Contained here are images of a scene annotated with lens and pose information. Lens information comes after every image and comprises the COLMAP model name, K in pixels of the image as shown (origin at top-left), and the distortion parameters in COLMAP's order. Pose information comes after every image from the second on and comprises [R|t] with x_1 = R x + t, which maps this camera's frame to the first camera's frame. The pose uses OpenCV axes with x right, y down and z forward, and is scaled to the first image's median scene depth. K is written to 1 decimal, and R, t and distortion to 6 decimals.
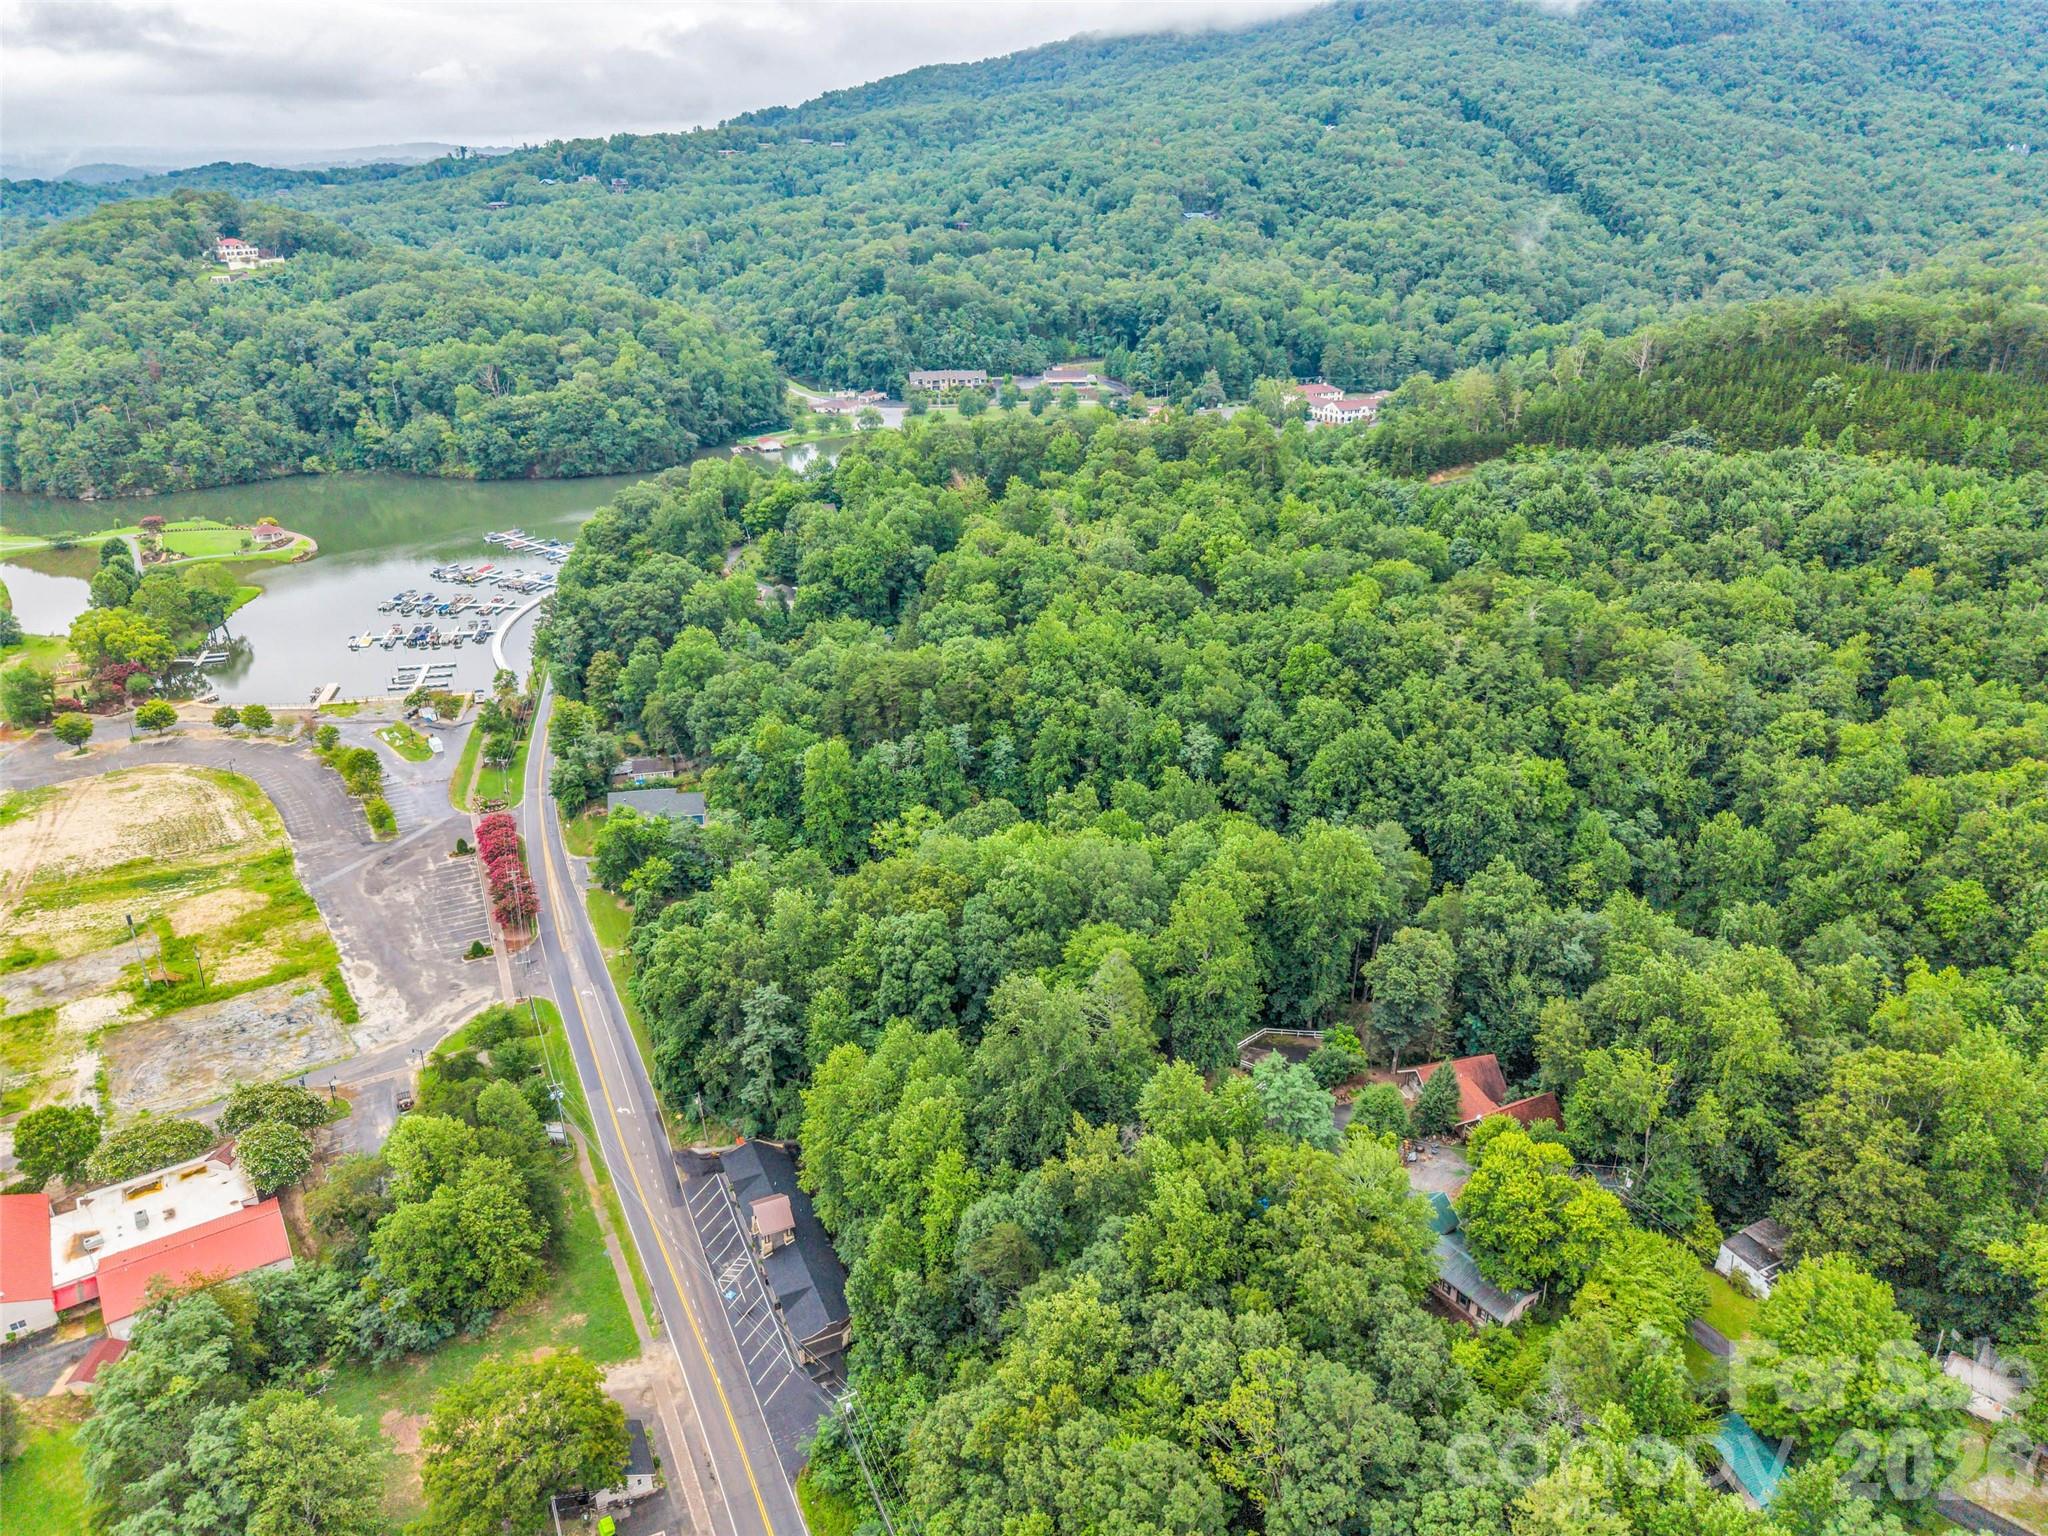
lens RADIAL K [[1367.9, 0, 1081.4], [0, 1367.9, 765.7], [0, 0, 1]] dist [0.002554, 0.000216]
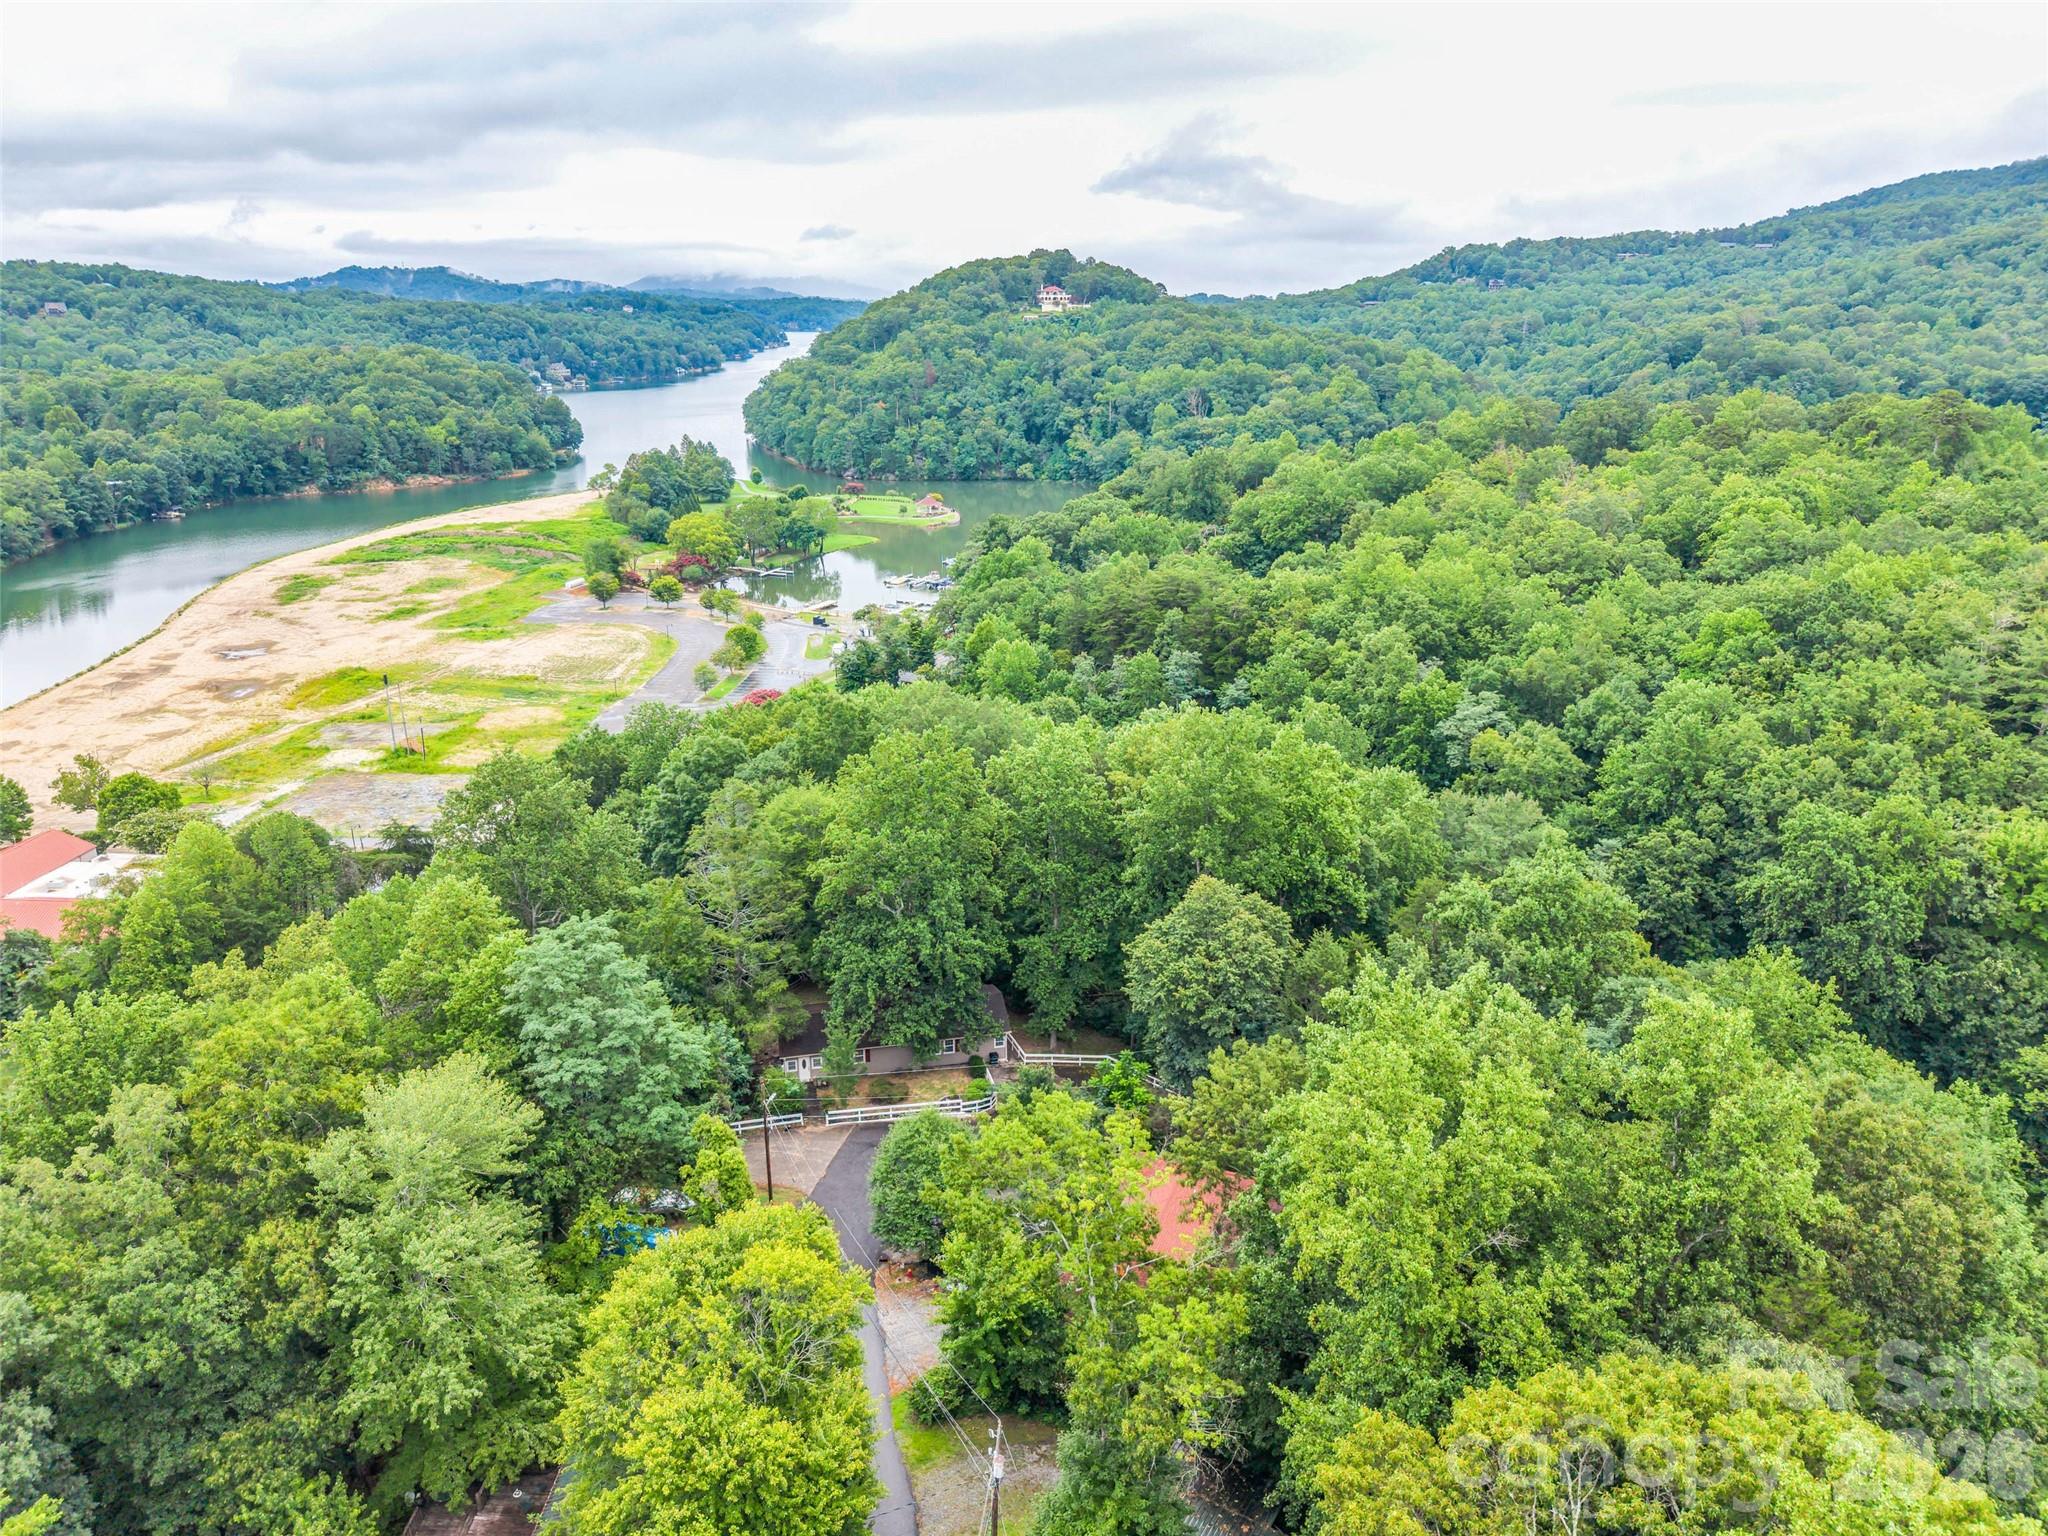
lens RADIAL K [[1416.9, 0, 1030.9], [0, 1416.9, 756.8], [0, 0, 1]] dist [0.014315, -0.015182]
pose [[0.788353, 0.184886, -0.586785, 0.126780], [-0.251187, 0.967387, -0.032666, 0.029603], [0.561609, 0.173145, 0.809084, 0.146672]]
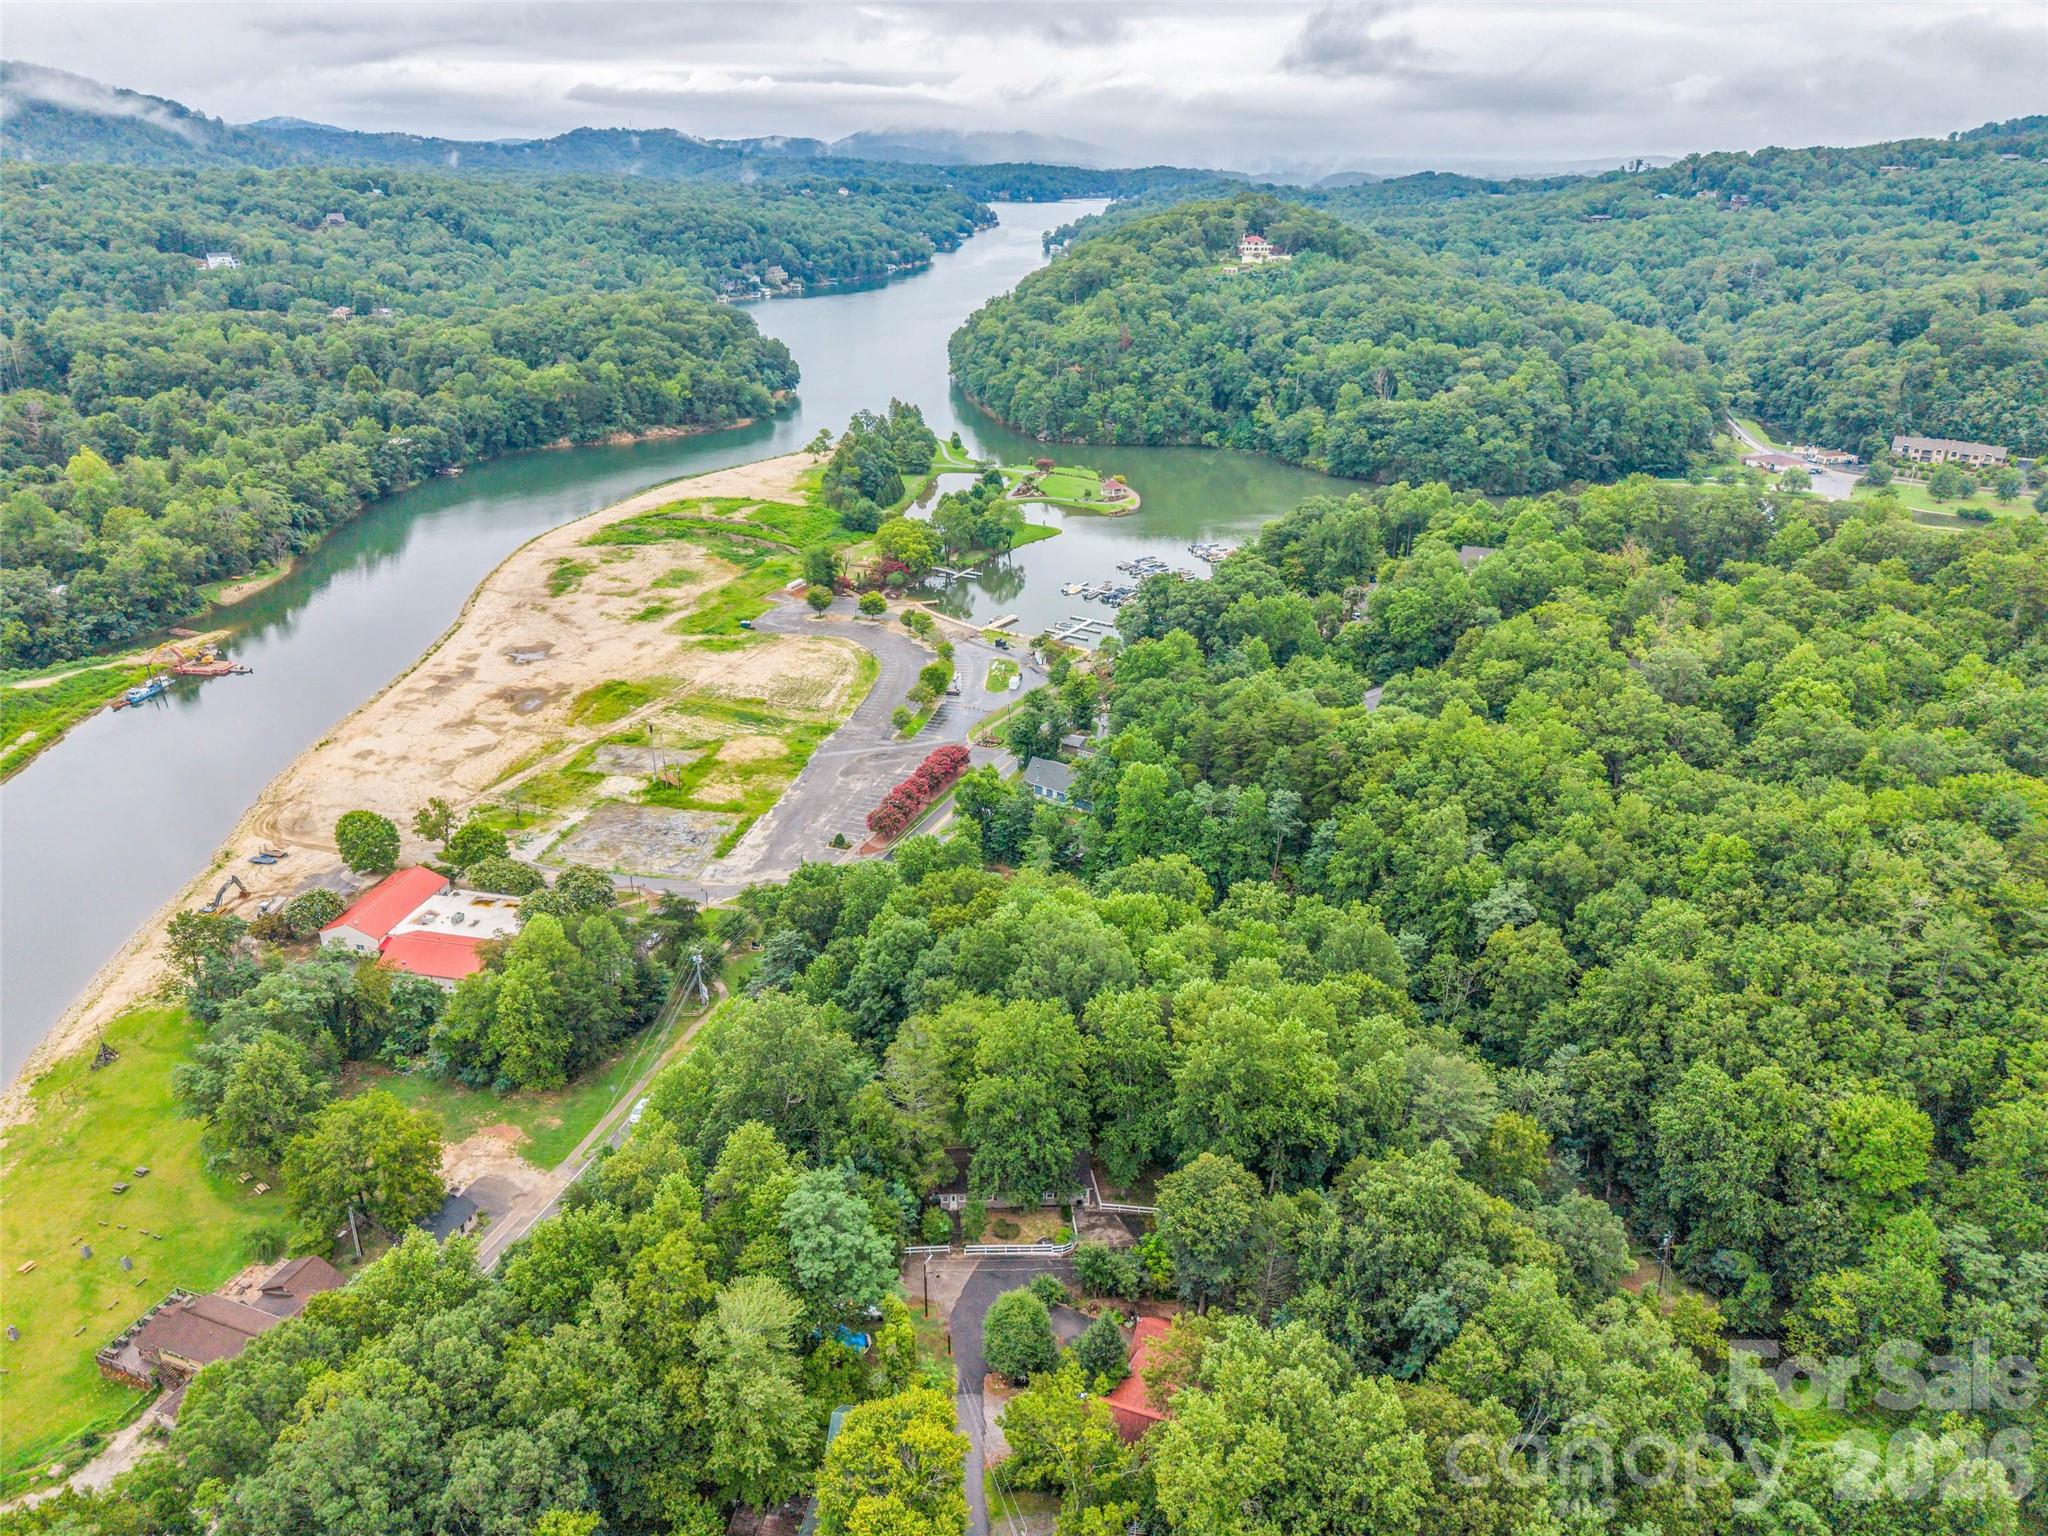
lens RADIAL K [[1415.1, 0, 1024.0], [0, 1415.1, 768.0], [0, 0, 1]] dist [0.008075, -0.006573]
pose [[0.689749, 0.293879, -0.661727, 0.167360], [-0.307046, 0.946399, 0.100256, -0.035452], [0.655721, 0.134029, 0.743012, 0.083866]]
